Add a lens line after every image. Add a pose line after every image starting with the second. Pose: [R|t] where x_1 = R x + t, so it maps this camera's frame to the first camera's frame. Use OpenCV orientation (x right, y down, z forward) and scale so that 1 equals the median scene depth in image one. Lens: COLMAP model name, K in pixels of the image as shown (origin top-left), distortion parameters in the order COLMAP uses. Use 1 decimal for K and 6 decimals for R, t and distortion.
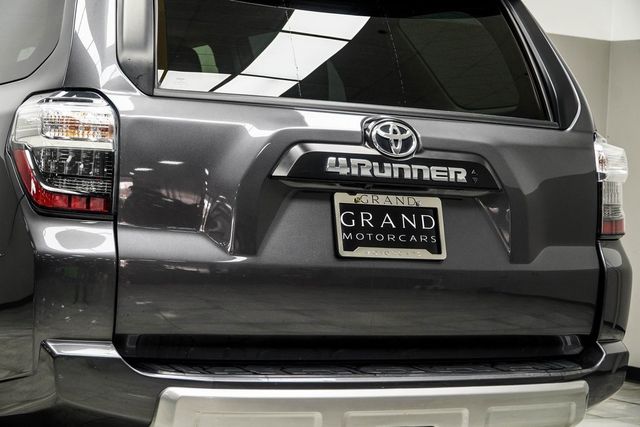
lens RADIAL K [[1647.8, 0, 320.5], [0, 1647.8, 213.4], [0, 0, 1]] dist [-0.398868, 0.000000]
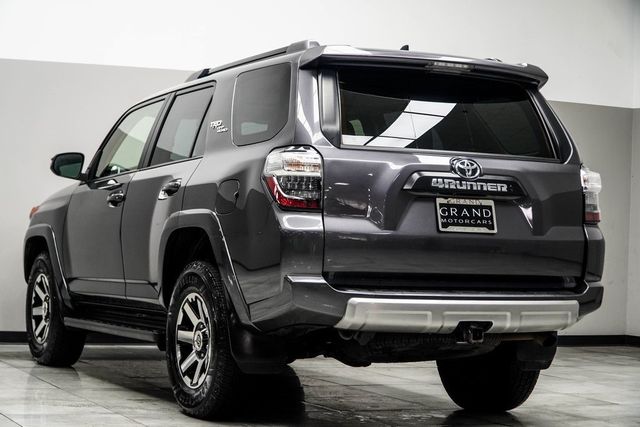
lens RADIAL K [[1308.3, 0, 321.0], [0, 1308.3, 214.1], [0, 0, 1]] dist [-0.237599, 0.000000]
pose [[0.996219, -0.018662, -0.084855, 0.003487], [0.016222, 0.999438, -0.029351, 0.047600], [0.085355, 0.027864, 0.995961, -0.499164]]
